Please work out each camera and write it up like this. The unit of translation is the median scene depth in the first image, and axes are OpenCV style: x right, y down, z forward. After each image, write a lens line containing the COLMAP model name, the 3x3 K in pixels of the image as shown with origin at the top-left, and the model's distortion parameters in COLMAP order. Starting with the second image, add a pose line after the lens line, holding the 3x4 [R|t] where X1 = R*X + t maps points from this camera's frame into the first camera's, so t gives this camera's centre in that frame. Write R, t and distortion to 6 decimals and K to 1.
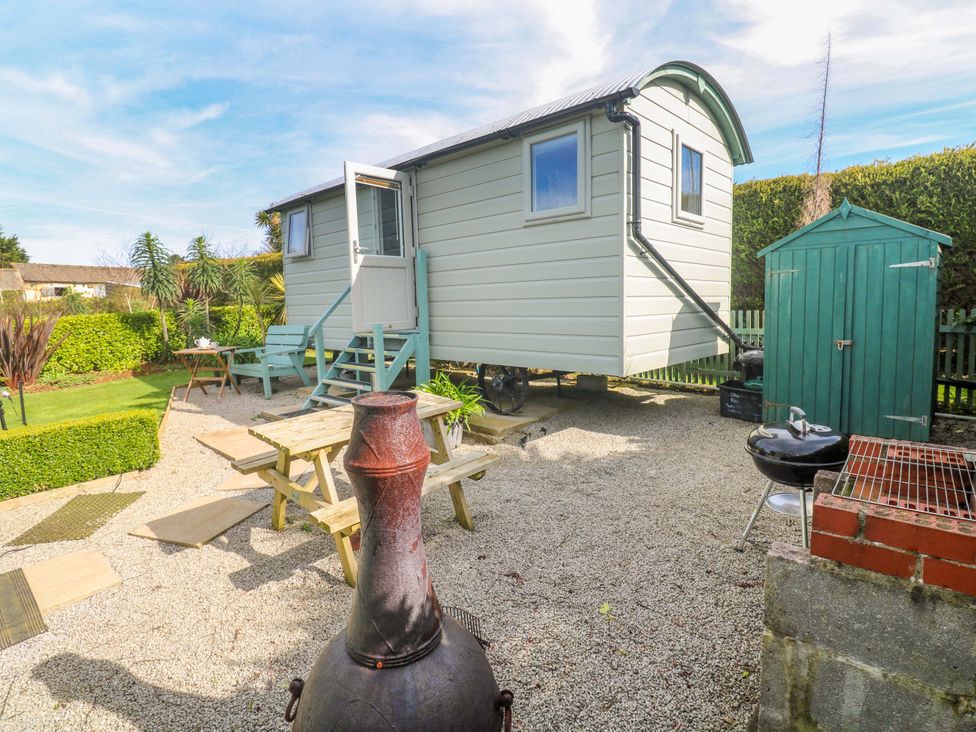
lens RADIAL K [[512.7, 0, 504.3], [0, 512.7, 356.4], [0, 0, 1]] dist [0.002804, -0.012493]
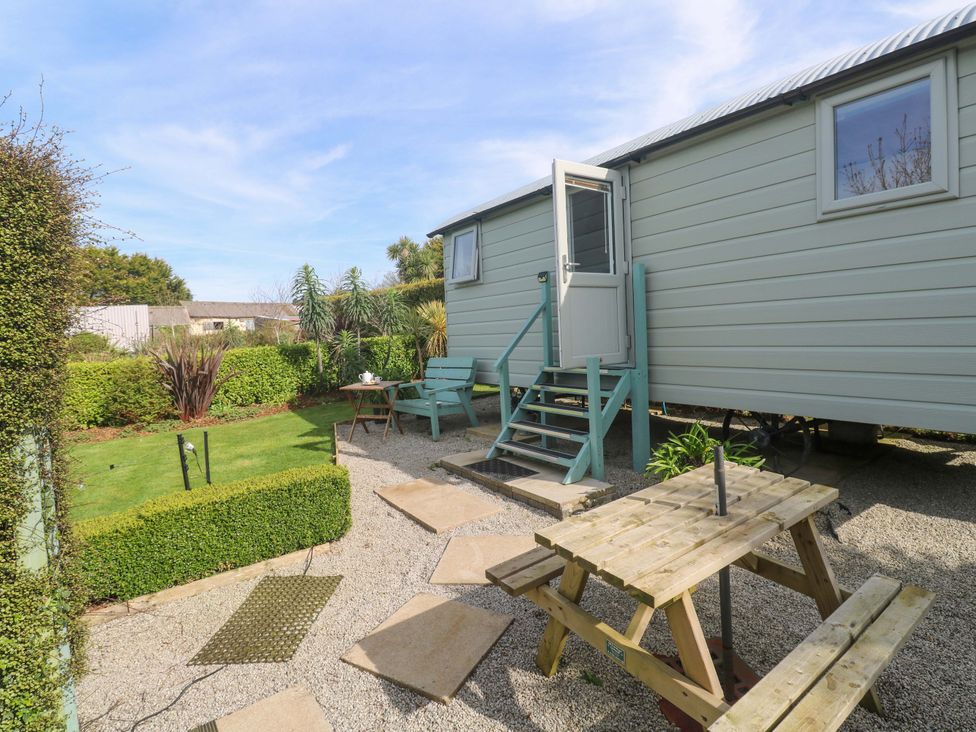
lens RADIAL K [[512.7, 0, 501.5], [0, 512.7, 355.3], [0, 0, 1]] dist [0.002804, -0.012493]
pose [[0.979237, -0.008008, -0.202560, -0.208005], [-0.002880, 0.998569, -0.053401, -0.022443], [0.202698, 0.052876, 0.977813, 0.182398]]
